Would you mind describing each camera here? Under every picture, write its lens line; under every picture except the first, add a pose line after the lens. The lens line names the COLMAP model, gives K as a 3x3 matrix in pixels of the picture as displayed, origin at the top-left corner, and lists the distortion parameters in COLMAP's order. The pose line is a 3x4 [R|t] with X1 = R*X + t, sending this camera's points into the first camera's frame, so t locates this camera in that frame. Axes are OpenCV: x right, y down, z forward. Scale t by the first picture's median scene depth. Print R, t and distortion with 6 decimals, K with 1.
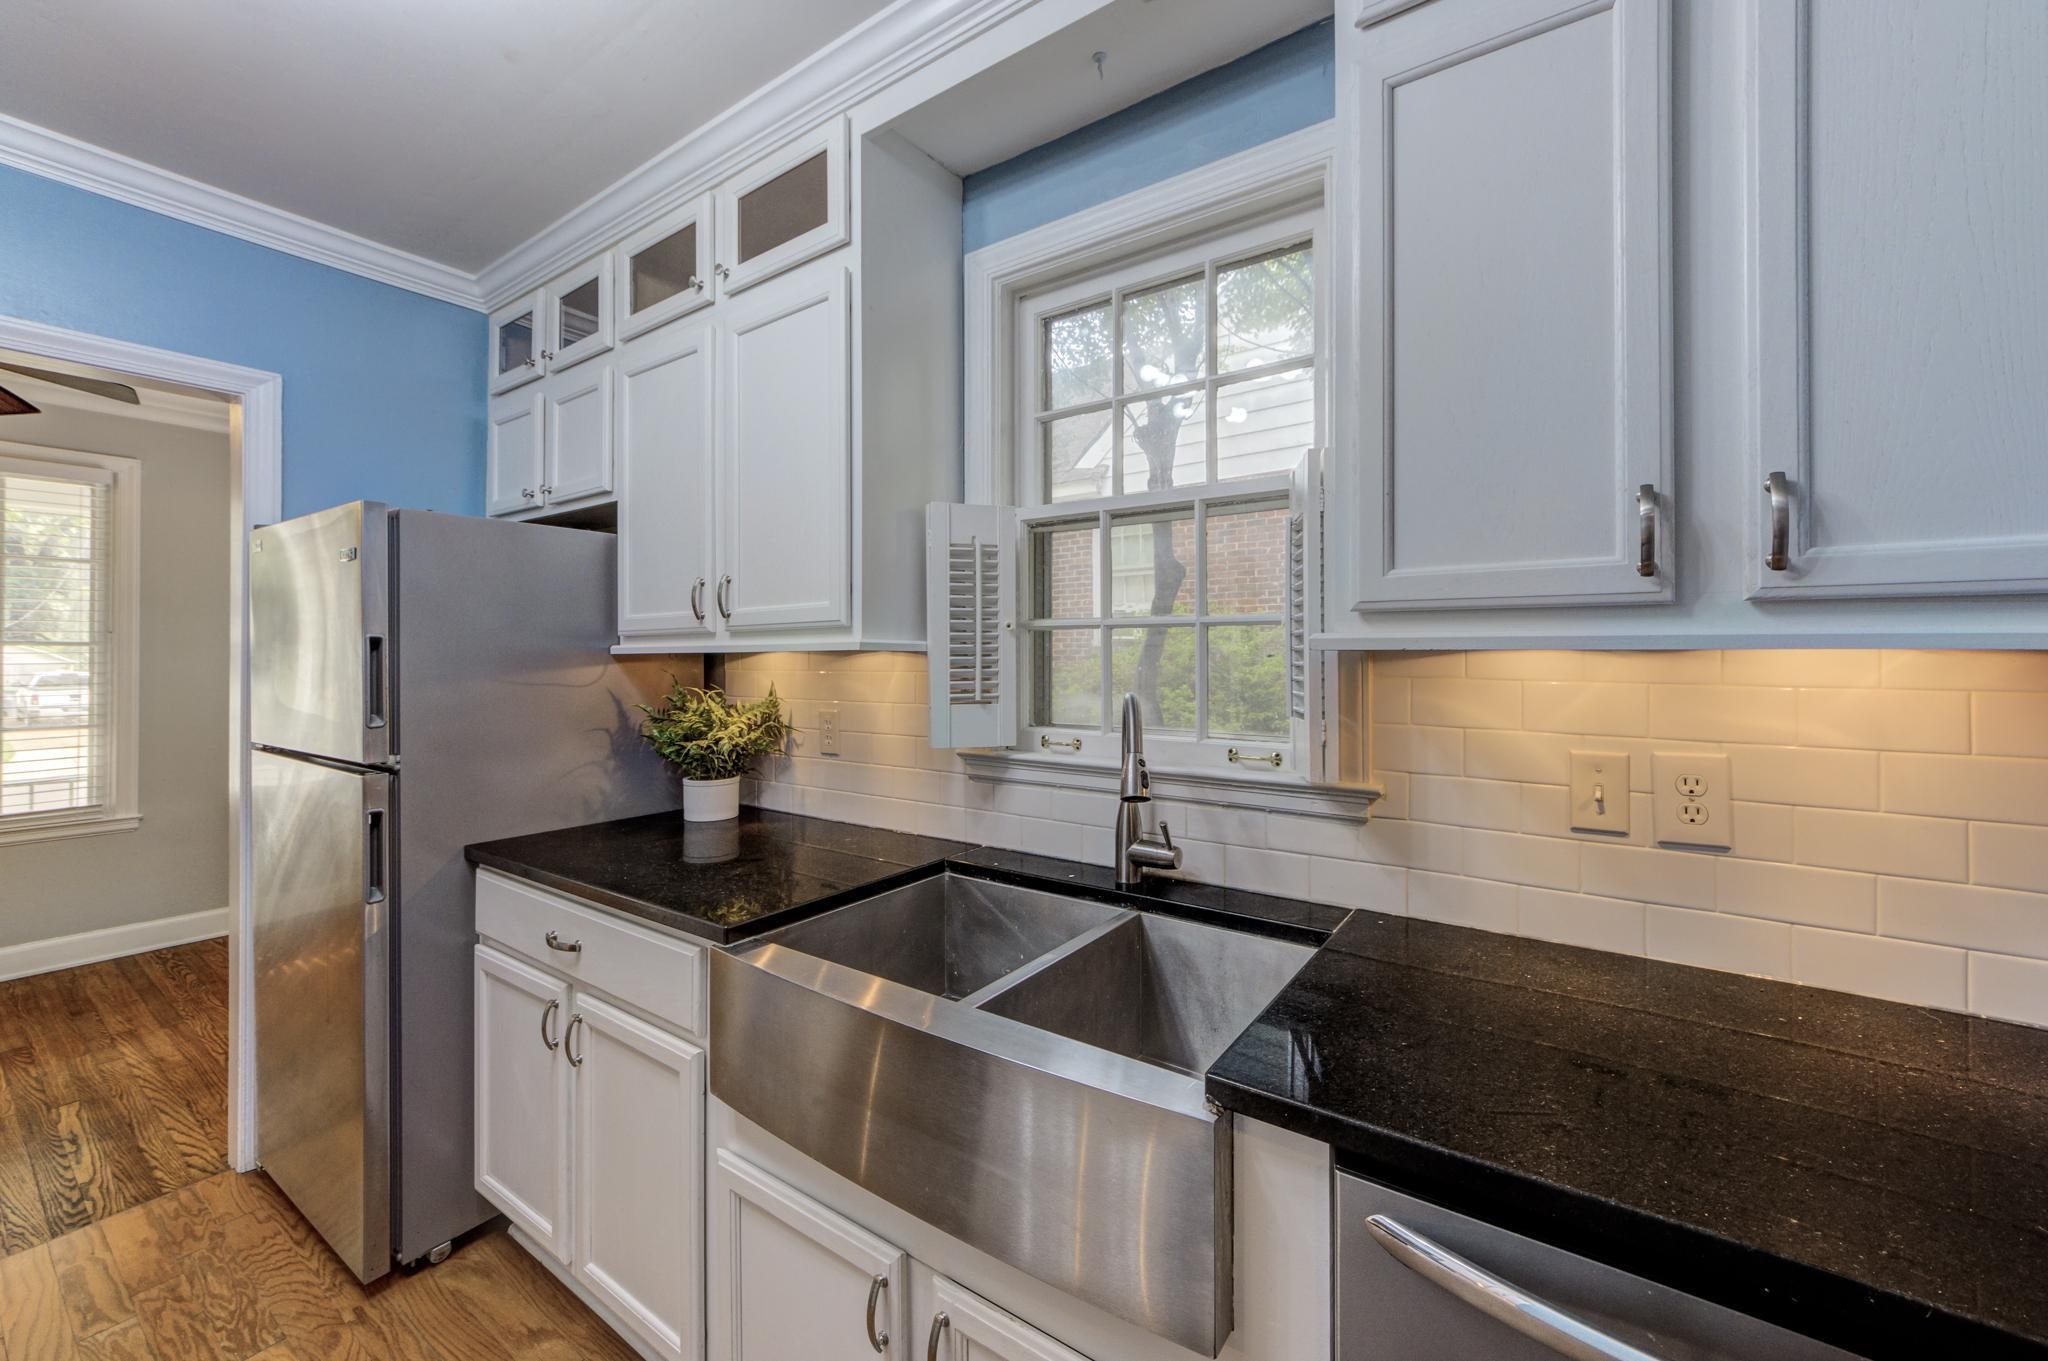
lens RADIAL K [[771.7, 0, 1021.4], [0, 771.7, 651.5], [0, 0, 1]] dist [-0.001419, 0.001854]
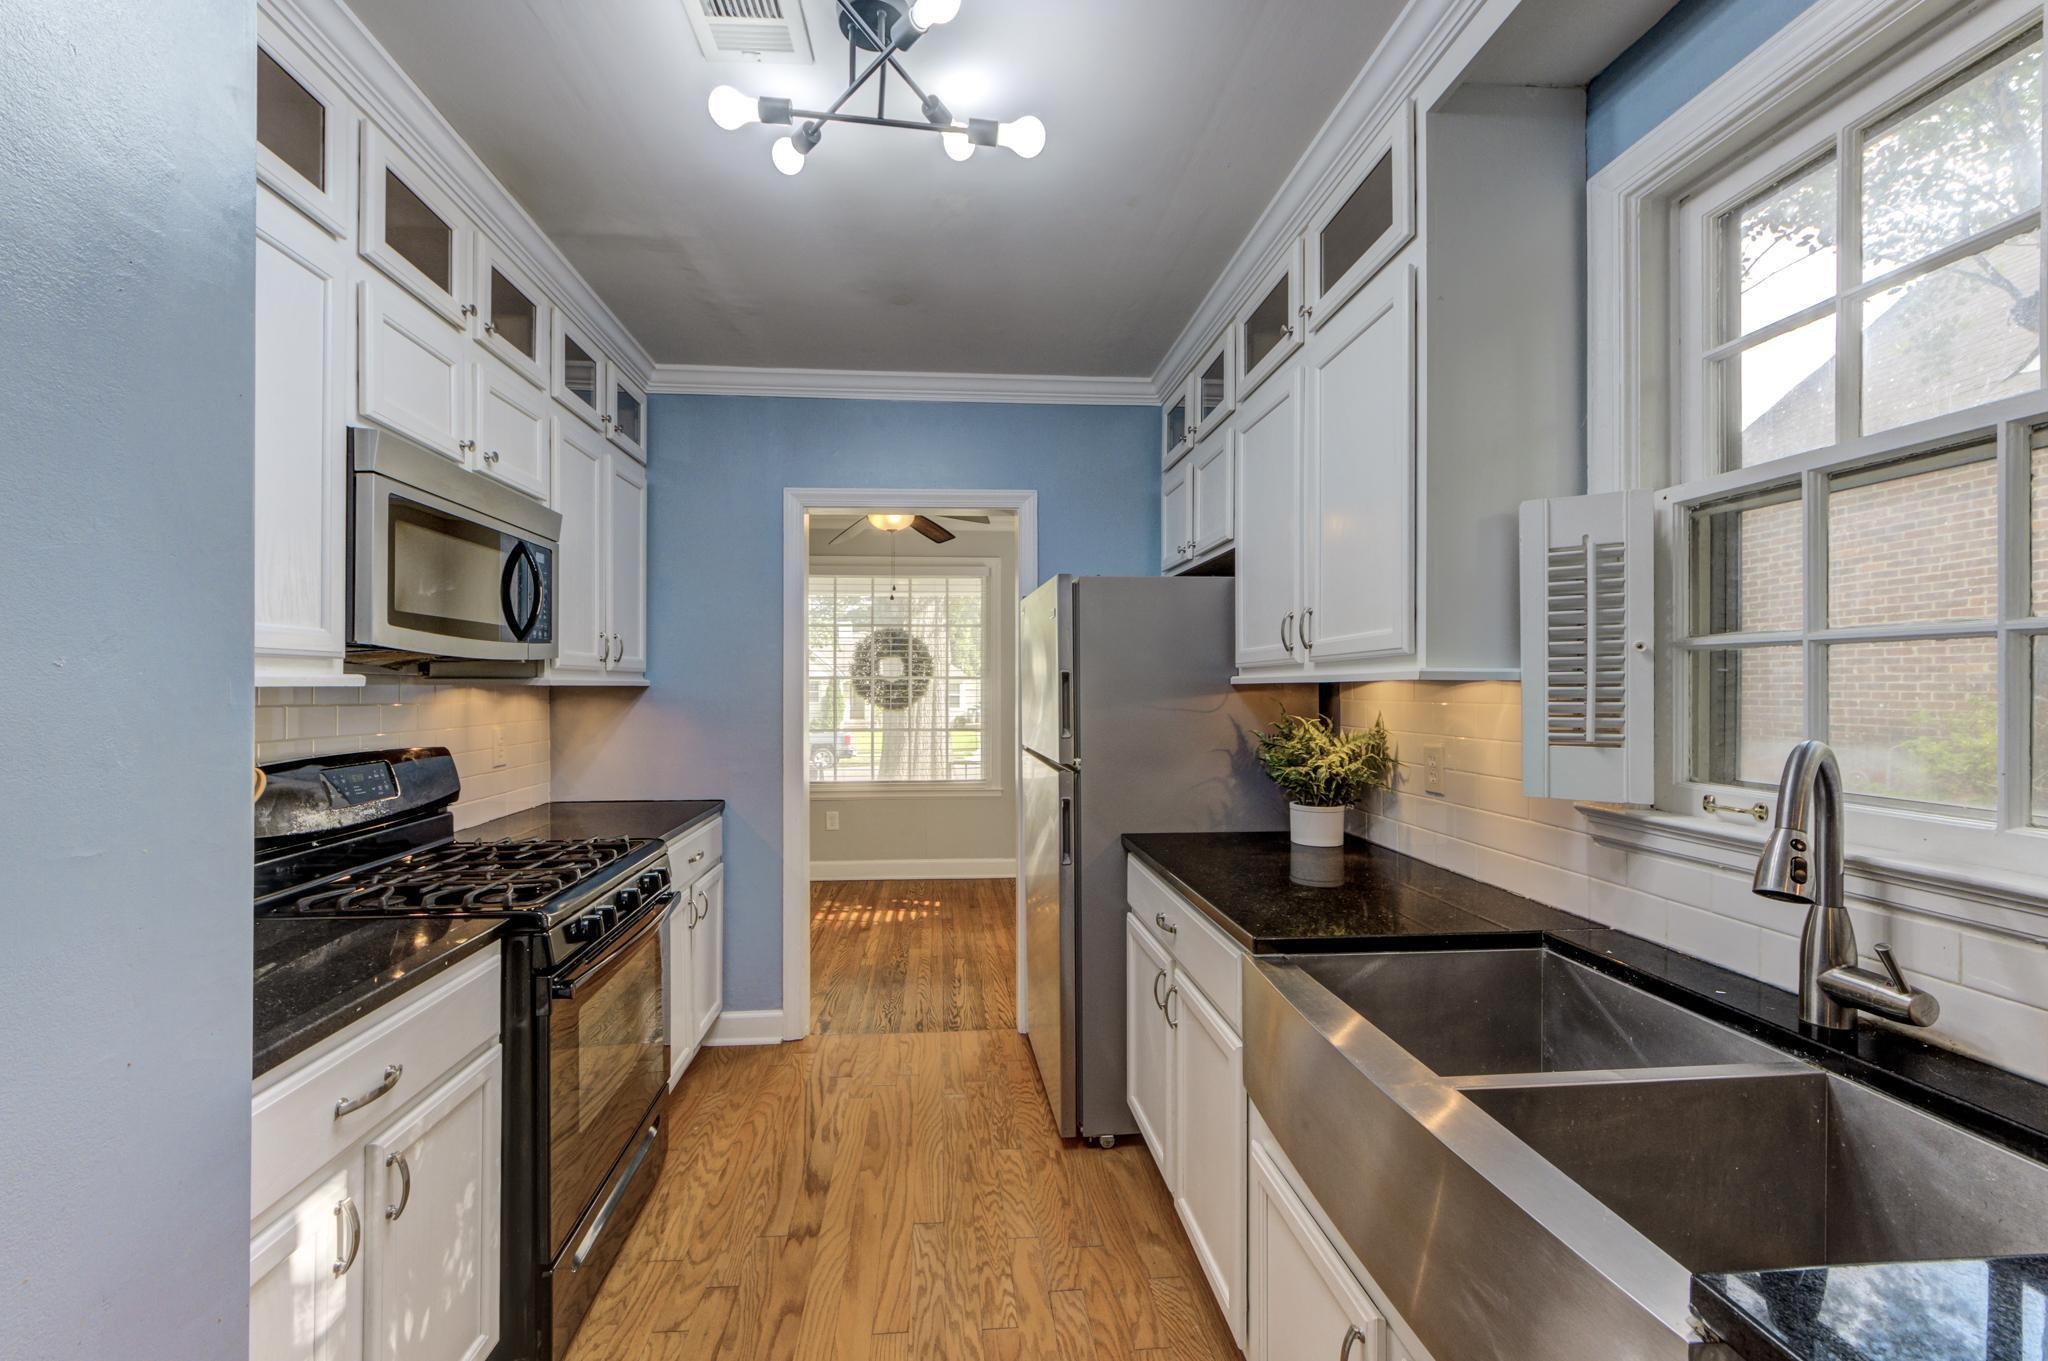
lens RADIAL K [[790.3, 0, 1030.2], [0, 790.3, 686.9], [0, 0, 1]] dist [0.000360, -0.000191]
pose [[0.652801, 0.001084, -0.757529, 0.168308], [0.005267, 0.999968, 0.005970, -0.000963], [0.757511, -0.007888, 0.652774, 0.030107]]
